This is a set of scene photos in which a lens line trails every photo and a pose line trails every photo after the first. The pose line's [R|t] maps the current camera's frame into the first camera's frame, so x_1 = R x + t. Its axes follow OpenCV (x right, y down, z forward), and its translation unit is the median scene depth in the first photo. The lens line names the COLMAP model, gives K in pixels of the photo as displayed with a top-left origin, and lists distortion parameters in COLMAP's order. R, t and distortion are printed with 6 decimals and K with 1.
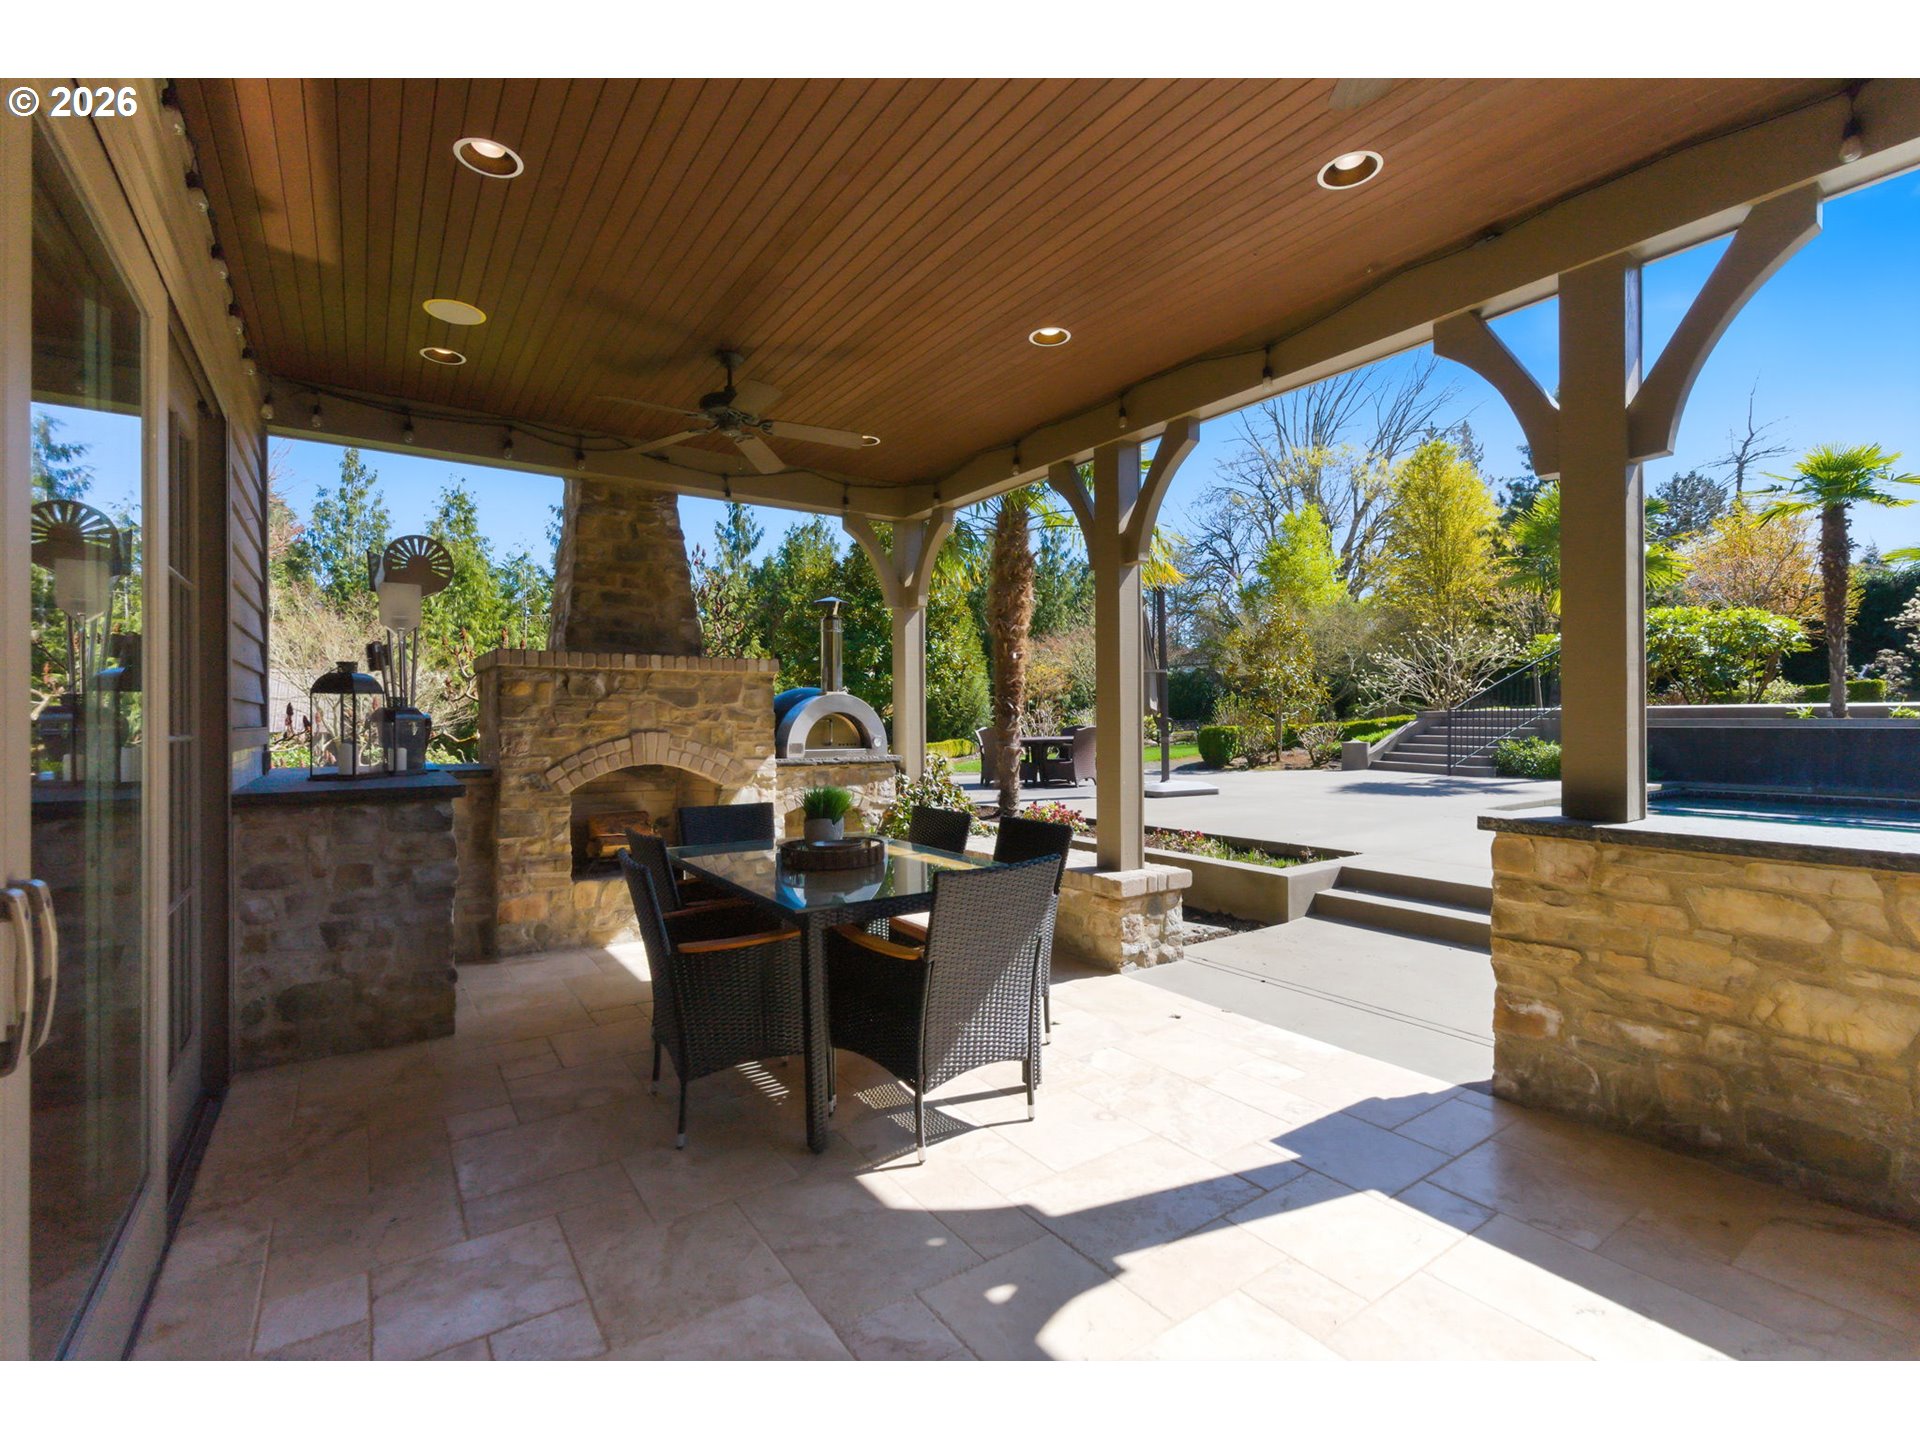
lens RADIAL K [[867.0, 0, 959.6], [0, 867.0, 716.8], [0, 0, 1]] dist [0.003775, 0.000478]
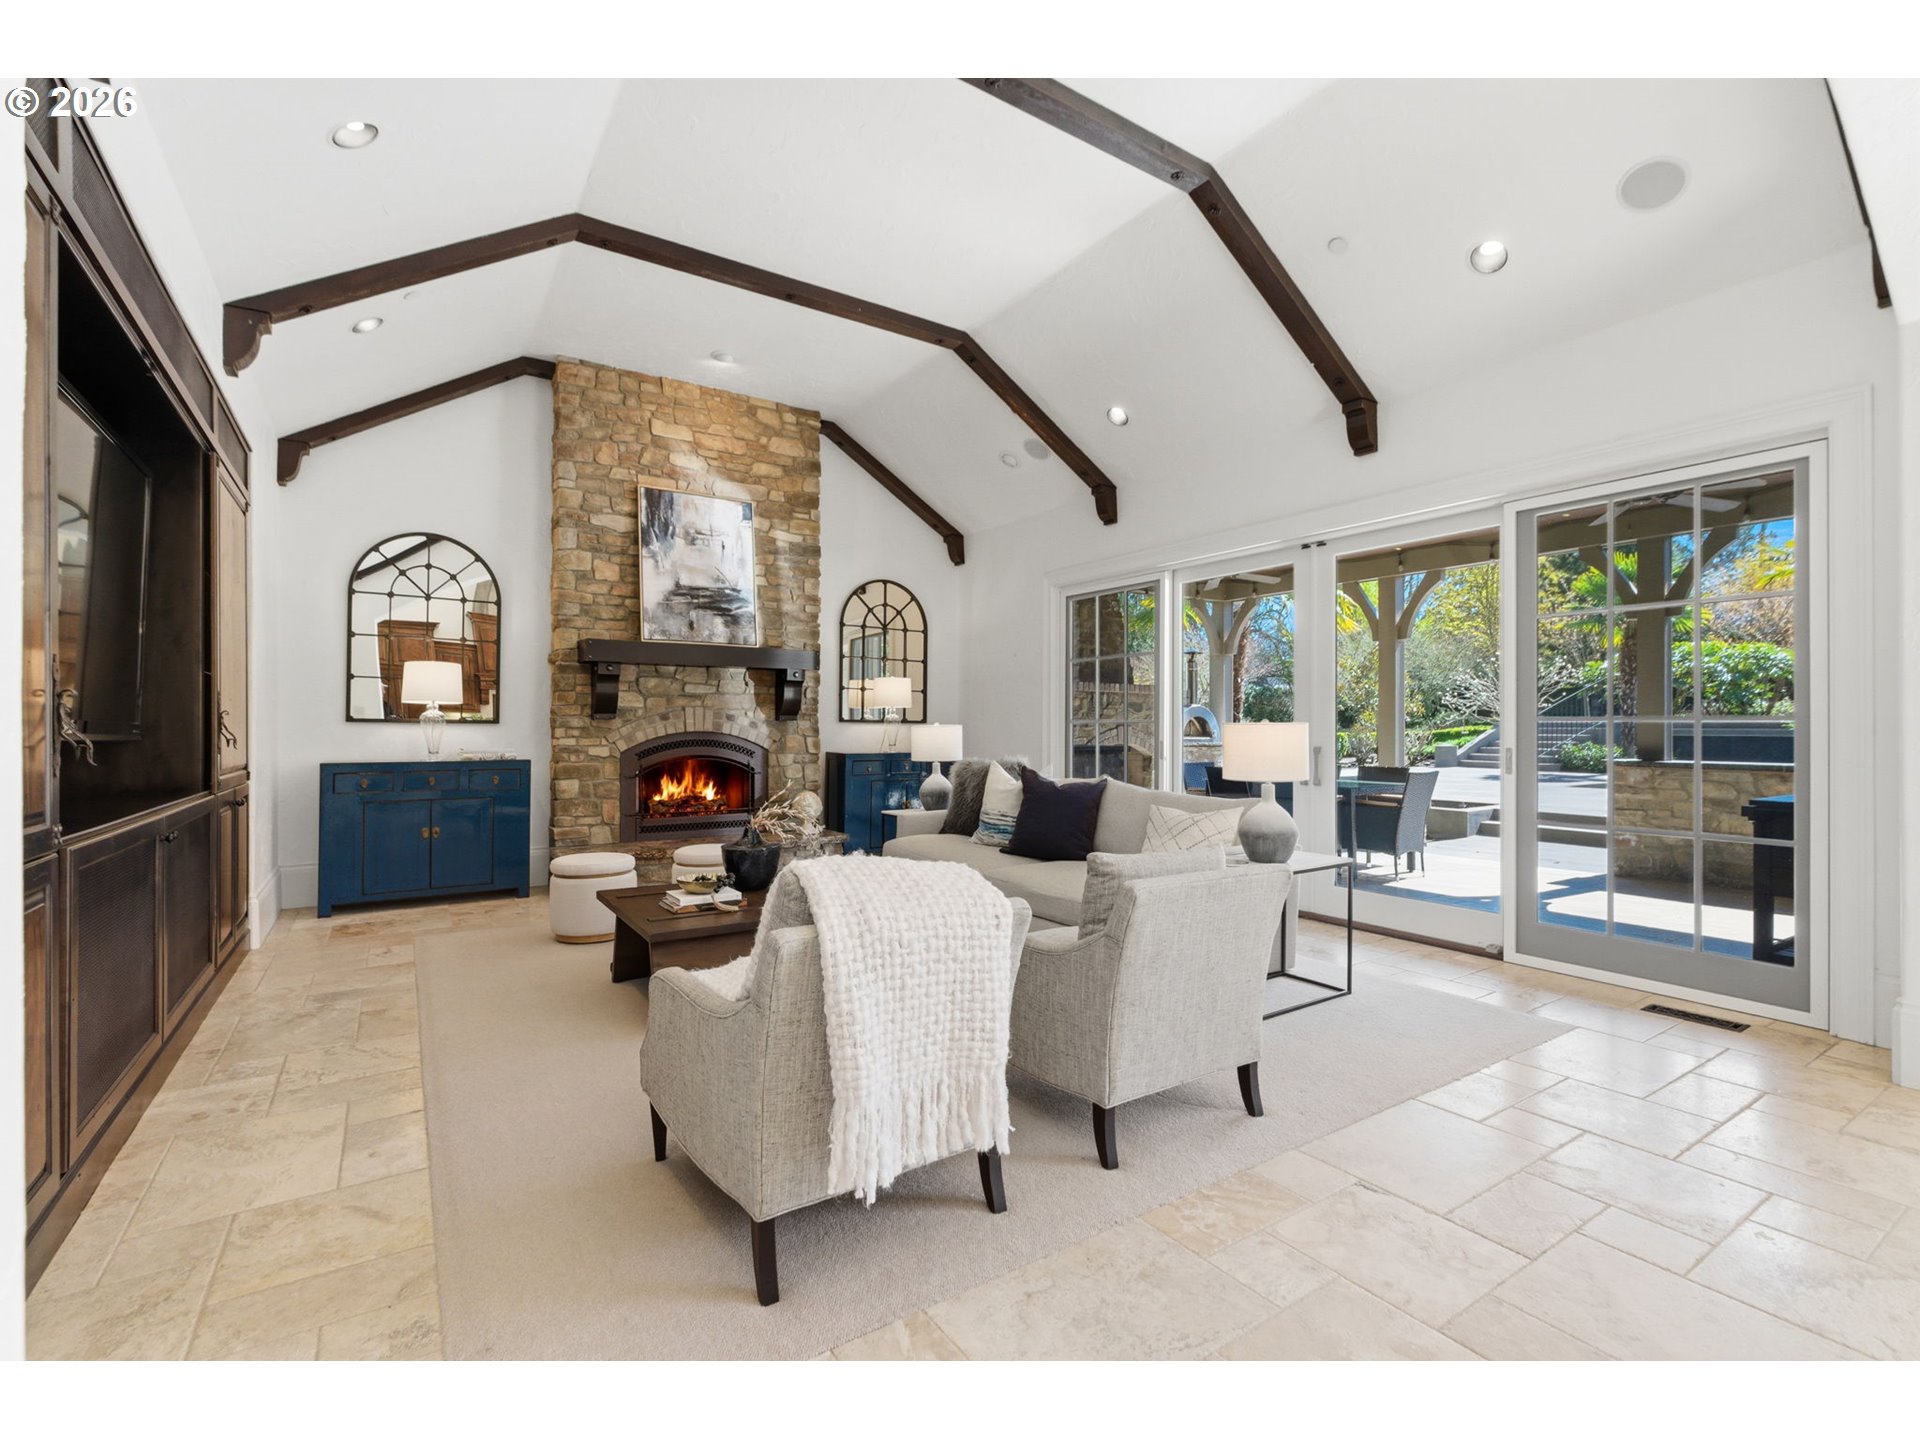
lens RADIAL K [[867.0, 0, 961.3], [0, 867.0, 726.8], [0, 0, 1]] dist [0.003775, 0.000478]
pose [[0.999744, 0.010029, -0.020300, -0.310948], [-0.010025, 0.999950, 0.000293, 0.010450], [0.020302, -0.000089, 0.999794, -0.398101]]
